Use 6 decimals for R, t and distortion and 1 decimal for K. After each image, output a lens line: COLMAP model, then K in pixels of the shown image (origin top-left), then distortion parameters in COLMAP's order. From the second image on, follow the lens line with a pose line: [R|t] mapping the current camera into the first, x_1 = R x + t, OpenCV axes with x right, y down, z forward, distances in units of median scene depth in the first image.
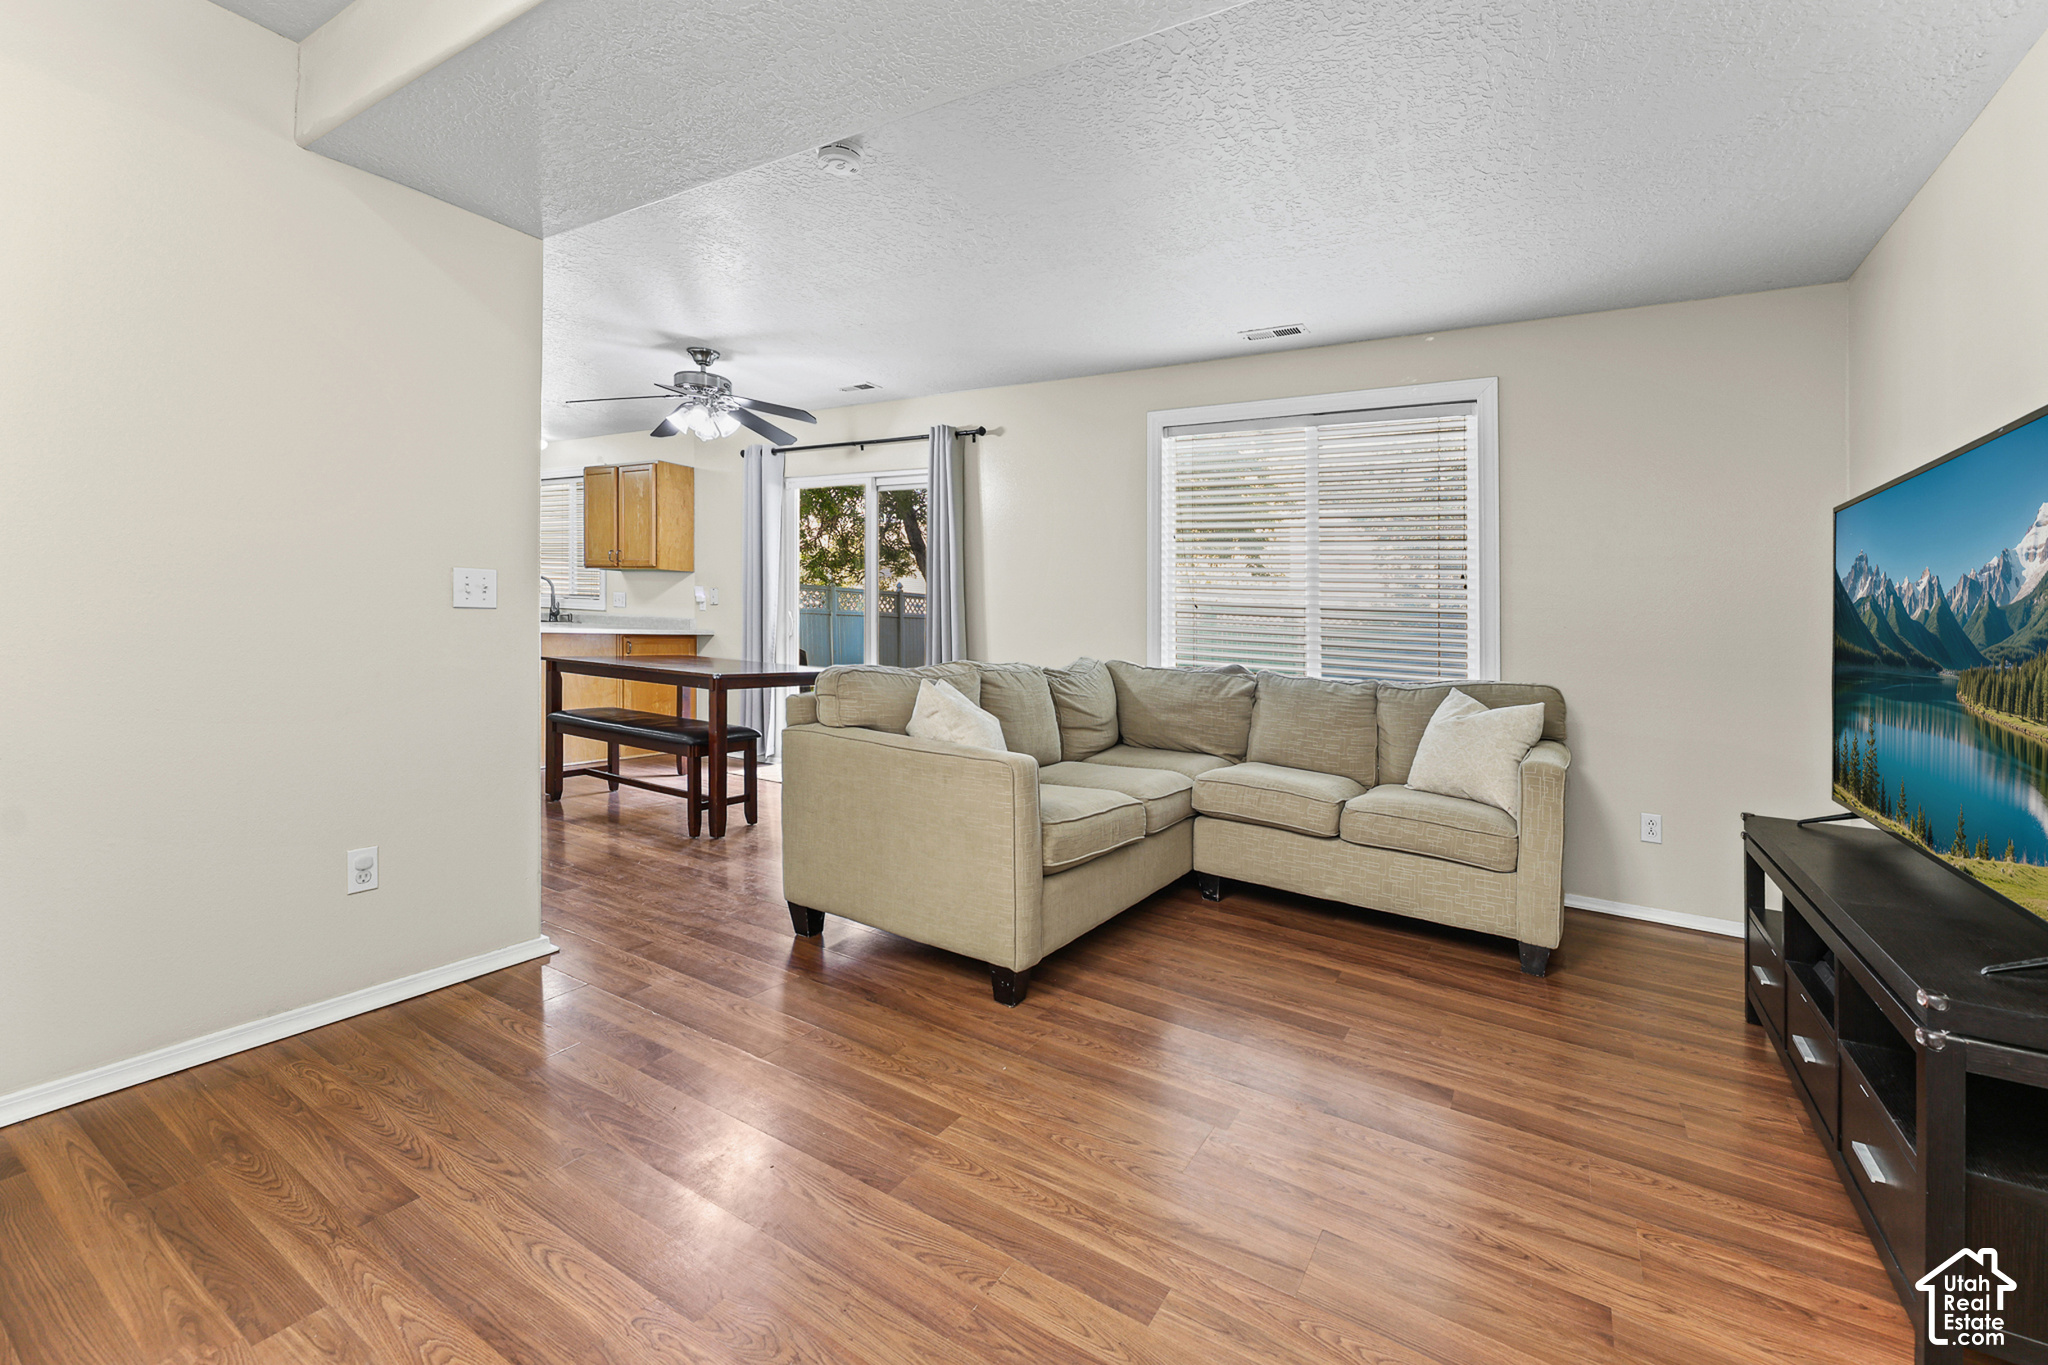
lens RADIAL K [[856.5, 0, 1021.4], [0, 856.5, 627.5], [0, 0, 1]] dist [-0.009404, -0.000274]
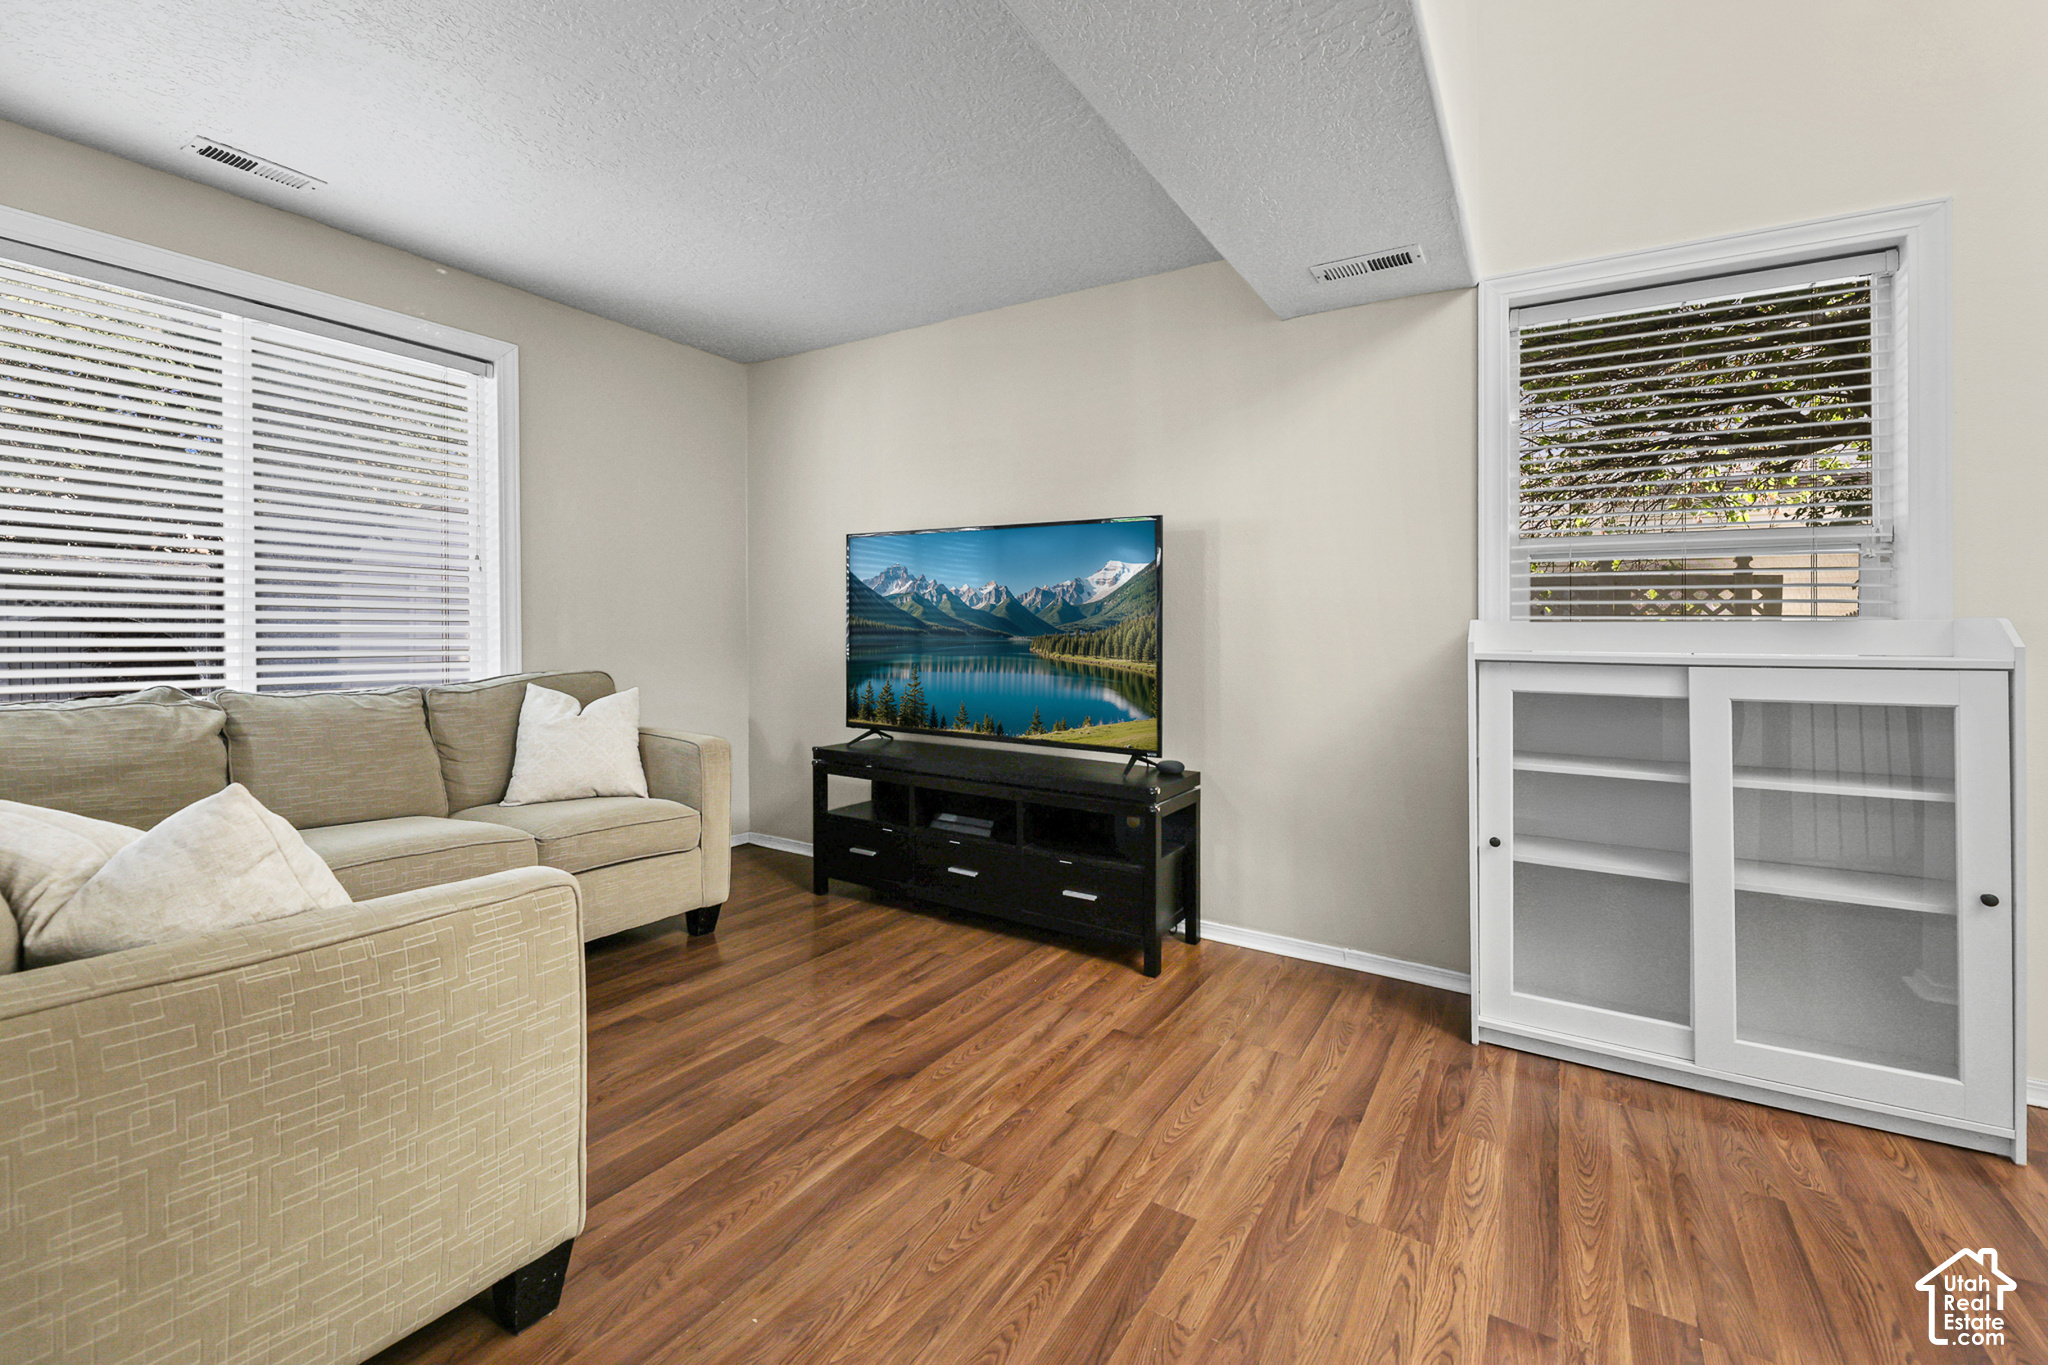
lens RADIAL K [[869.5, 0, 1018.5], [0, 869.5, 594.1], [0, 0, 1]] dist [-0.013729, -0.000096]
pose [[0.000656, -0.005953, 0.999982, -0.836362], [0.004071, 0.999974, 0.005951, -0.055261], [-0.999991, 0.004067, 0.000680, 0.981068]]
